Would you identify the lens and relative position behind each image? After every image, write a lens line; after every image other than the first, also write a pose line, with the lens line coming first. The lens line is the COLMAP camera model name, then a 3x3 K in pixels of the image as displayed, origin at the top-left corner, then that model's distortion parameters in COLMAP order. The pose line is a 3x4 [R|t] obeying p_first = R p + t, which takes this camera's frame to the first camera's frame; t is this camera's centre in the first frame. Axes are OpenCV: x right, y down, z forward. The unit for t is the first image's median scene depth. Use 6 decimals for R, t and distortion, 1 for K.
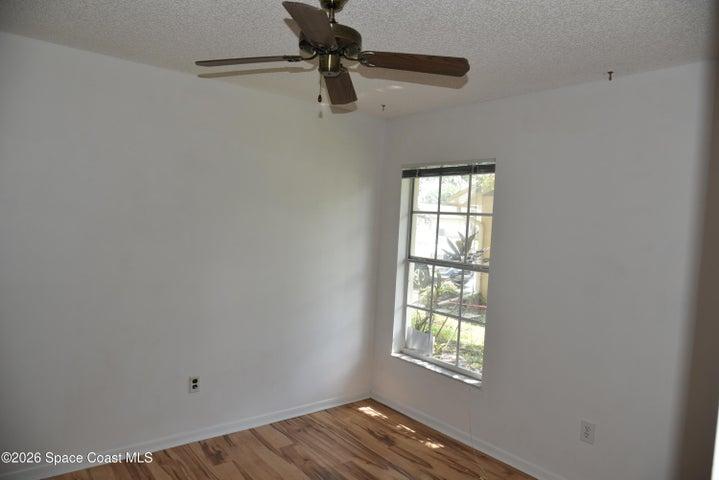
lens RADIAL K [[482.2, 0, 362.5], [0, 482.2, 242.9], [0, 0, 1]] dist [-0.044399, 0.006316]
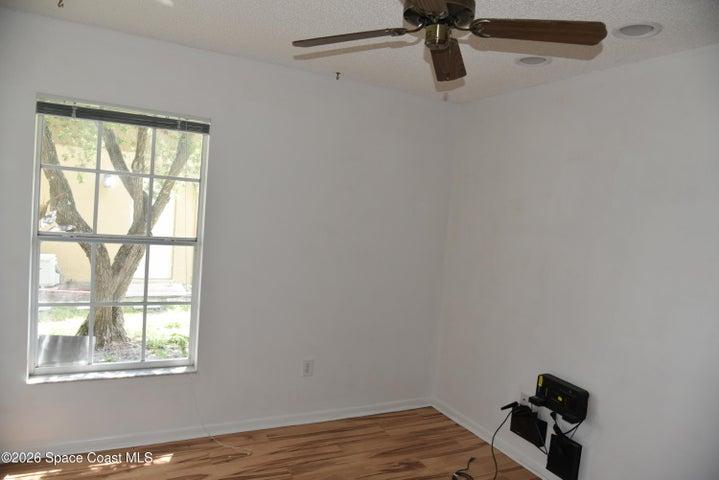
lens RADIAL K [[482.2, 0, 362.5], [0, 482.2, 242.9], [0, 0, 1]] dist [-0.044399, 0.006316]
pose [[0.207802, -0.103866, 0.972641, -0.545658], [-0.024045, 0.993504, 0.111231, -0.050416], [-0.977875, -0.046501, 0.203955, 0.515229]]
